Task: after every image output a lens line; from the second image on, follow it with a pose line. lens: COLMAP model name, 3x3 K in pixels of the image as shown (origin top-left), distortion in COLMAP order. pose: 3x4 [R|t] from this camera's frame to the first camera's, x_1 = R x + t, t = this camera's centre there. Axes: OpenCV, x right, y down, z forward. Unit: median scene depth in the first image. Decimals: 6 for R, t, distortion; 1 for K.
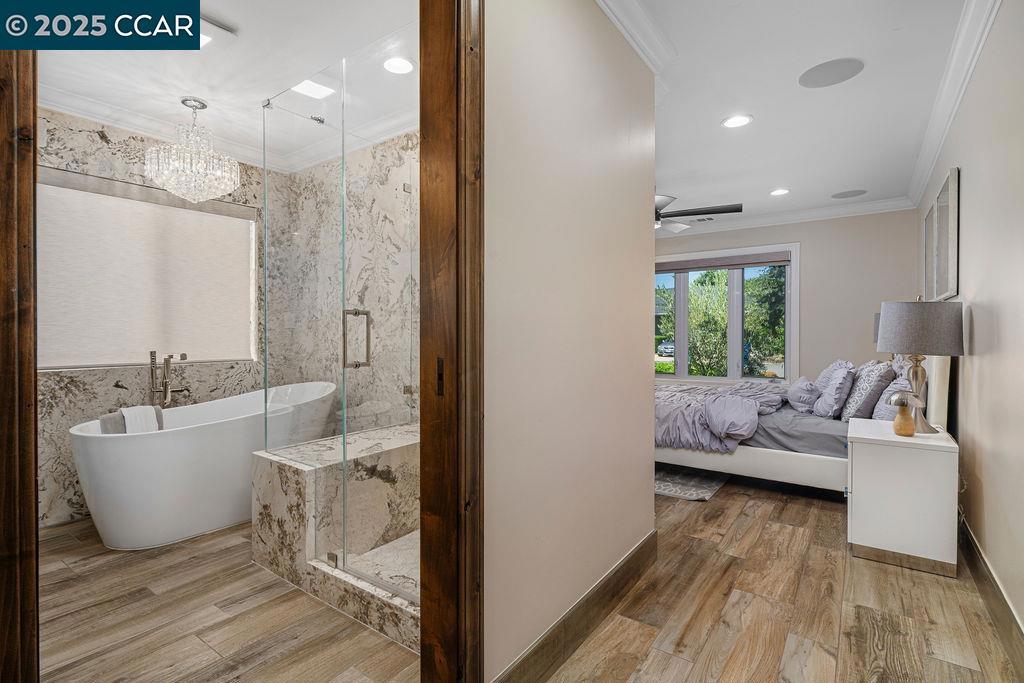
lens RADIAL K [[474.9, 0, 527.3], [0, 474.9, 335.3], [0, 0, 1]] dist [-0.000944, -0.000068]
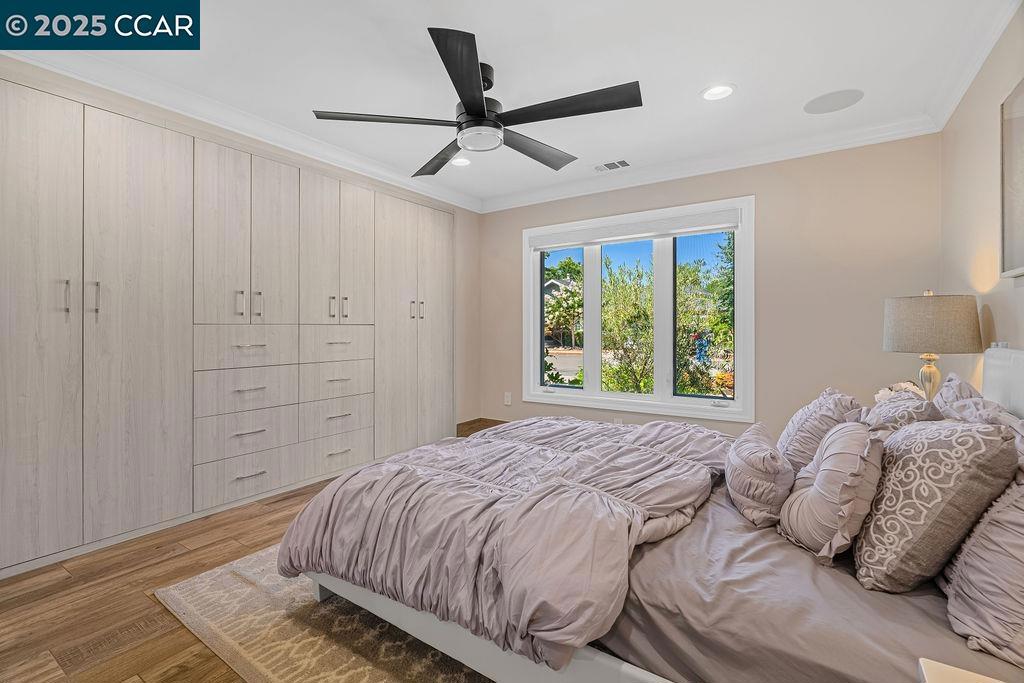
lens RADIAL K [[453.4, 0, 508.7], [0, 453.4, 326.2], [0, 0, 1]] dist [-0.001275, -0.000205]
pose [[0.999920, 0.000578, 0.012625, 0.370865], [-0.000428, 0.999929, -0.011871, -0.008584], [-0.012631, 0.011865, 0.999850, 0.622681]]
